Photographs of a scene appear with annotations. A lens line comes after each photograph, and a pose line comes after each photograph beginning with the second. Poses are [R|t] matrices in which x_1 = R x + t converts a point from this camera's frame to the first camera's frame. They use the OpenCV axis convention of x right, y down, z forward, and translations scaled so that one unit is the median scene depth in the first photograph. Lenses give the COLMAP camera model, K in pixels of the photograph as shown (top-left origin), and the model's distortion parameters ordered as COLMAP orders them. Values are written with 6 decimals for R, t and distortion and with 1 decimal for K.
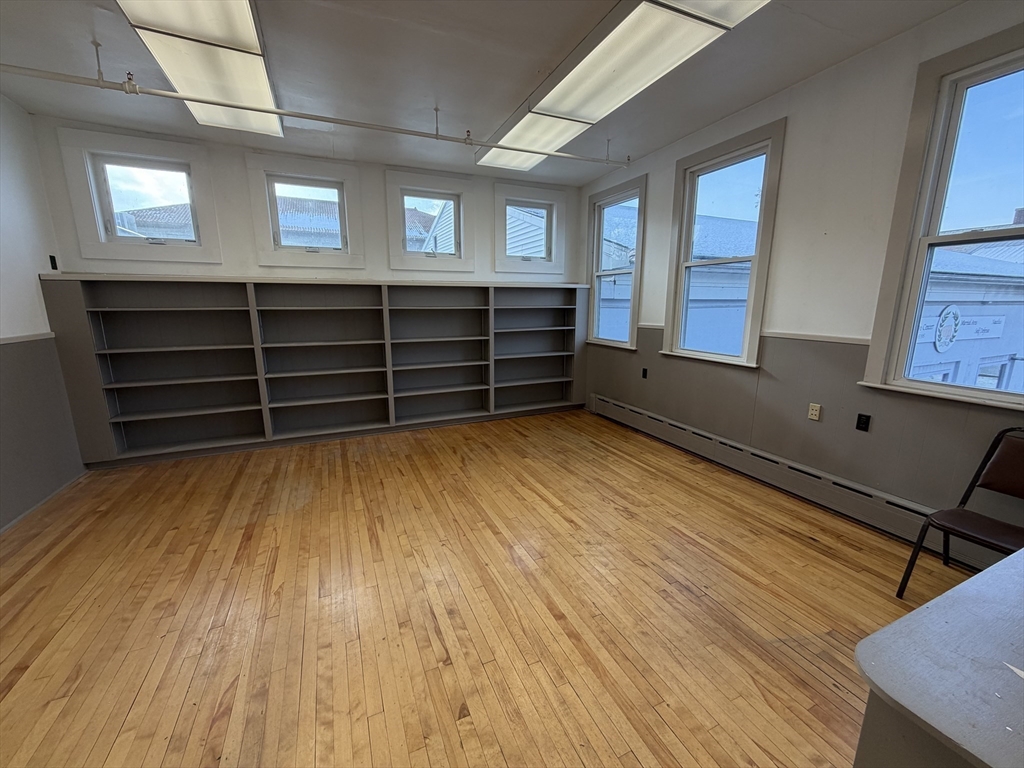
lens RADIAL K [[406.6, 0, 511.7], [0, 406.6, 385.8], [0, 0, 1]] dist [0.000284, 0.000043]
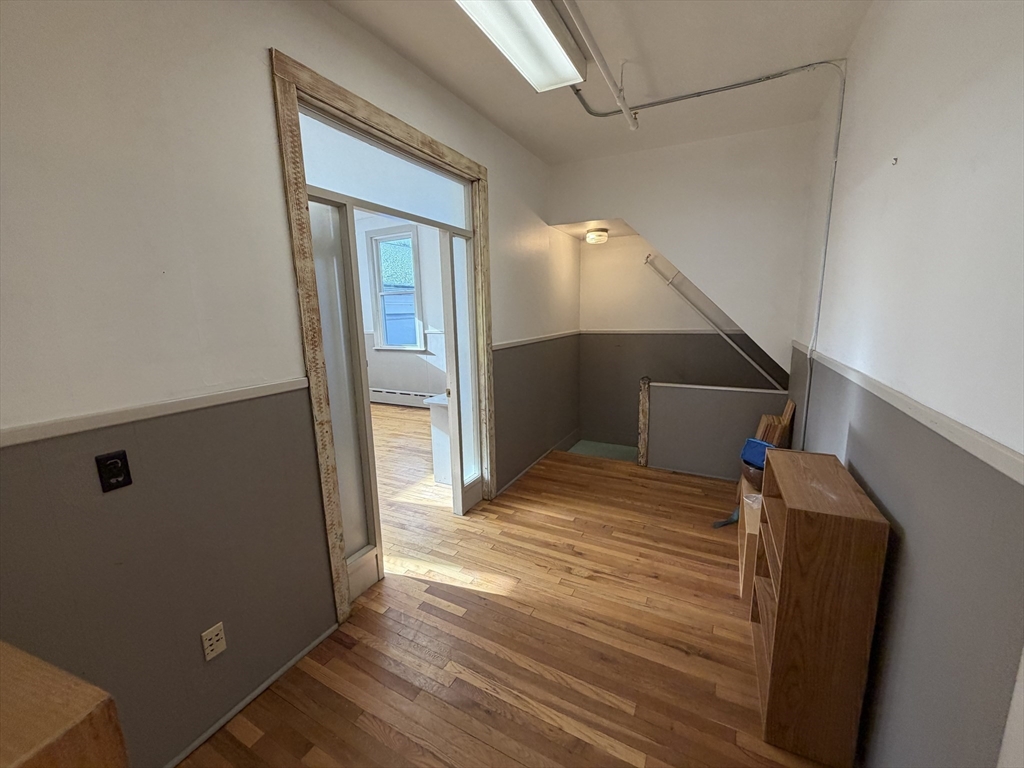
lens RADIAL K [[406.6, 0, 510.4], [0, 406.6, 380.8], [0, 0, 1]] dist [0.000284, 0.000043]
pose [[0.782494, -0.131830, 0.608542, -0.240559], [0.145137, 0.989026, 0.027630, 0.096086], [-0.605507, 0.066702, 0.793040, -0.691530]]
